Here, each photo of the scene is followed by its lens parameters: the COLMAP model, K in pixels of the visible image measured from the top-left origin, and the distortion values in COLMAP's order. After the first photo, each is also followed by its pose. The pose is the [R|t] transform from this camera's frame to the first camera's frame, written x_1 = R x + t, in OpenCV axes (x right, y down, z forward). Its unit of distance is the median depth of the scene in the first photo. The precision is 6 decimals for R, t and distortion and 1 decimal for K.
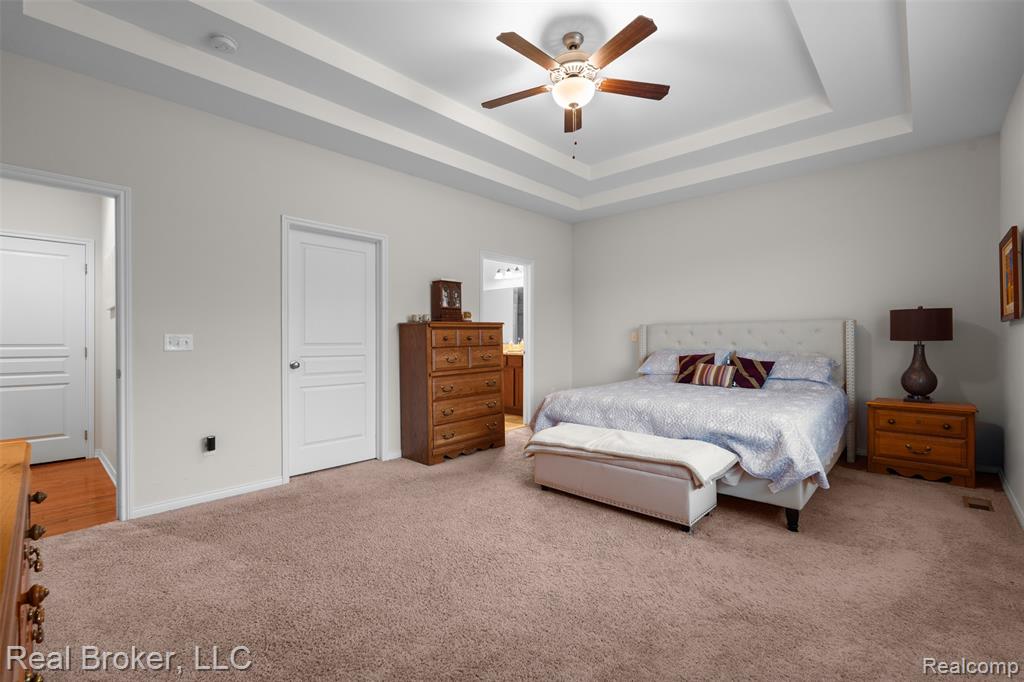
lens RADIAL K [[453.0, 0, 518.6], [0, 453.0, 339.5], [0, 0, 1]] dist [-0.005626, 0.000253]
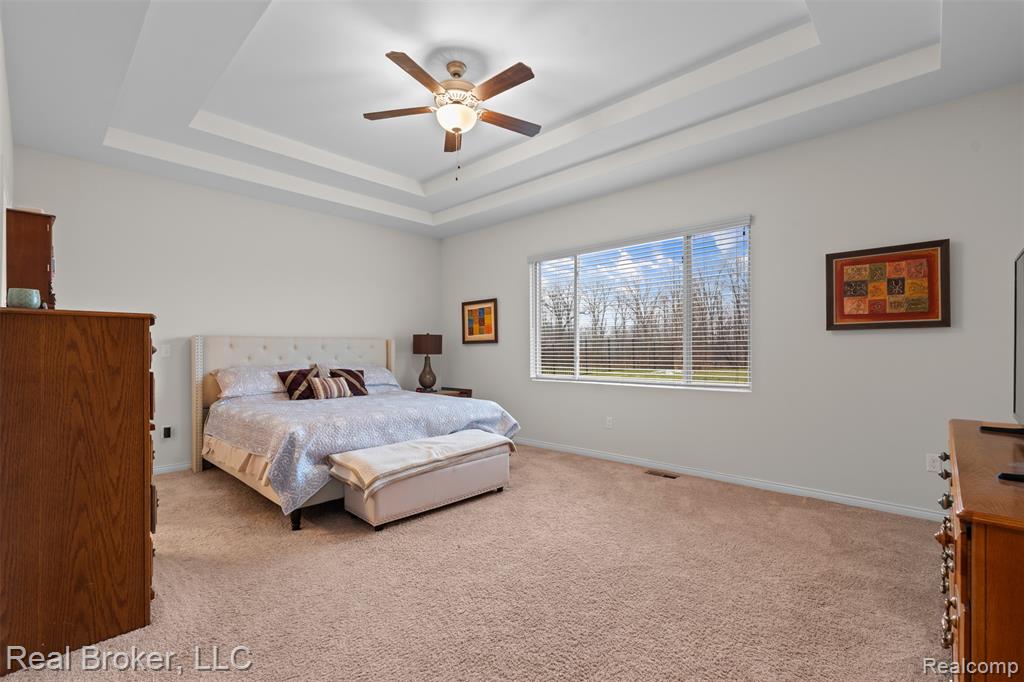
lens RADIAL K [[453.0, 0, 518.0], [0, 453.0, 347.6], [0, 0, 1]] dist [-0.005626, 0.000253]
pose [[-0.006248, 0.012820, 0.999898, -0.732489], [0.004620, 0.999908, -0.012791, 0.000936], [-0.999970, 0.004540, -0.006307, 0.680675]]
